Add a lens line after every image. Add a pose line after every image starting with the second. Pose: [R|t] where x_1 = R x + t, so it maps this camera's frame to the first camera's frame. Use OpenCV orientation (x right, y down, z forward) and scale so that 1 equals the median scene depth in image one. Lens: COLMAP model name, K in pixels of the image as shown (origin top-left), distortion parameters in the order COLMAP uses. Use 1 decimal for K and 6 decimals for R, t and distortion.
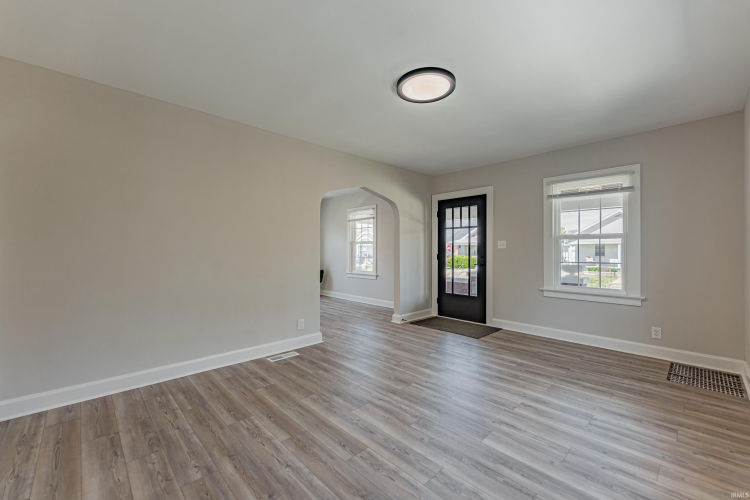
lens RADIAL K [[311.1, 0, 374.6], [0, 311.1, 246.2], [0, 0, 1]] dist [0.000887, 0.000076]
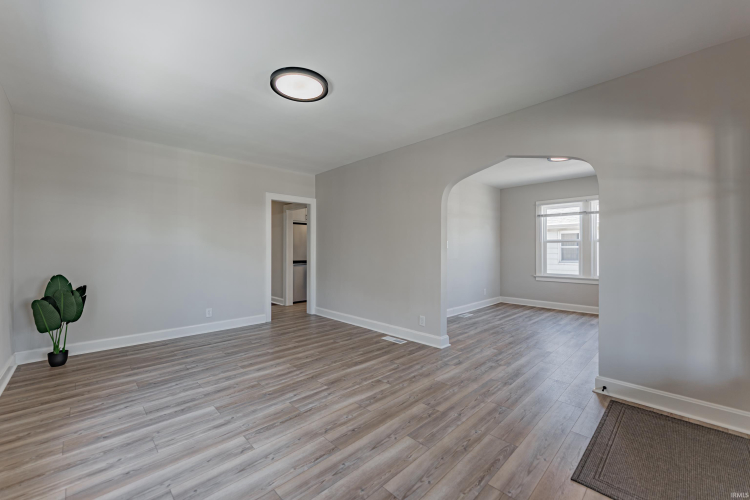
lens RADIAL K [[302.3, 0, 363.6], [0, 302.3, 251.6], [0, 0, 1]] dist [0.000754, 0.000169]
pose [[-0.015768, 0.002684, -0.999872, 1.010035], [0.014871, 0.999886, 0.002450, 0.018754], [0.999765, -0.014830, -0.015806, 1.076075]]
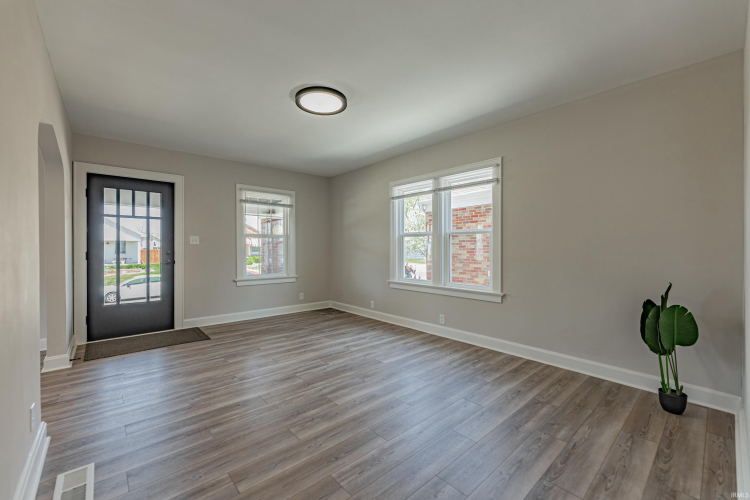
lens RADIAL K [[304.4, 0, 374.4], [0, 304.4, 247.3], [0, 0, 1]] dist [-0.001434, -0.000246]
pose [[0.031490, -0.000450, 0.999504, -0.836216], [-0.014857, 0.999889, 0.000918, 0.011837], [-0.999394, -0.014878, 0.031479, 0.675344]]
